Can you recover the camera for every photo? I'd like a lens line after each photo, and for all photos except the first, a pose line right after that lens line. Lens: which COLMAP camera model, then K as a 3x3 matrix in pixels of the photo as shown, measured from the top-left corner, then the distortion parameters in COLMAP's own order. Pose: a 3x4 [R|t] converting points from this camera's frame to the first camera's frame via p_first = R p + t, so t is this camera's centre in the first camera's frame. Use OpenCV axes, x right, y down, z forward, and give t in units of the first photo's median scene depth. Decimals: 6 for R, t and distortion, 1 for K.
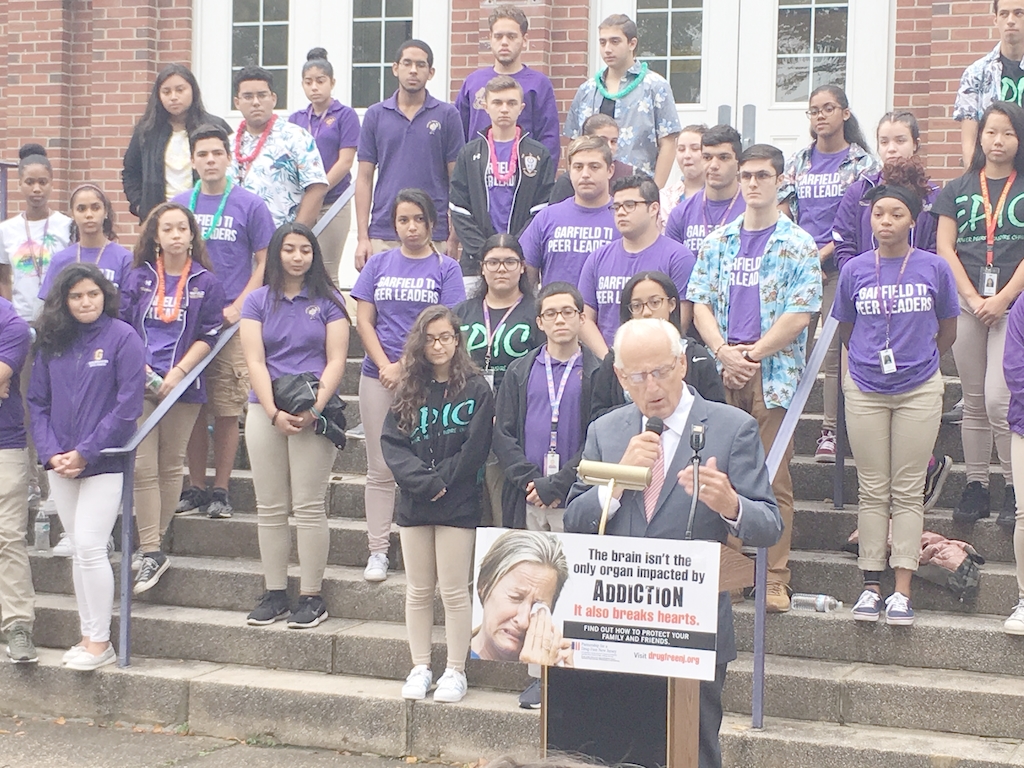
lens RADIAL K [[2109.1, 0, 518.5], [0, 2109.1, 379.3], [0, 0, 1]] dist [0.063273, 0.000000]
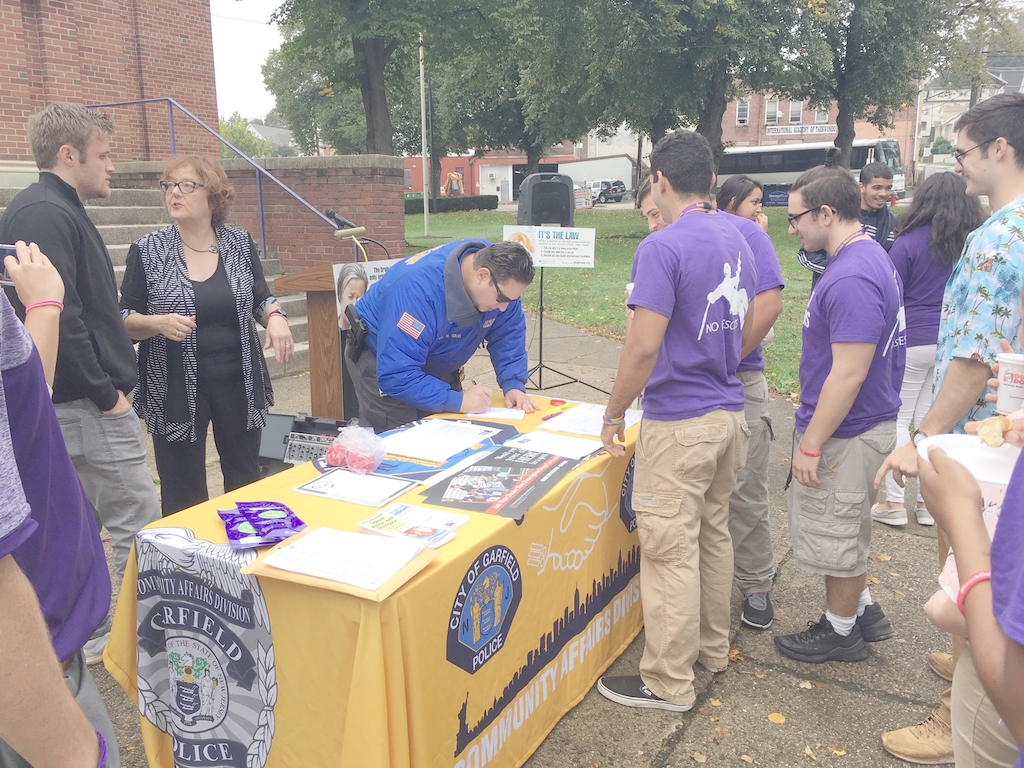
lens RADIAL K [[875.5, 0, 513.2], [0, 875.5, 370.6], [0, 0, 1]] dist [0.074799, -0.097510]
pose [[0.133122, -0.209497, 0.968705, -0.516322], [0.042978, 0.977705, 0.205537, 0.003377], [-0.990167, 0.014271, 0.139157, 0.457890]]
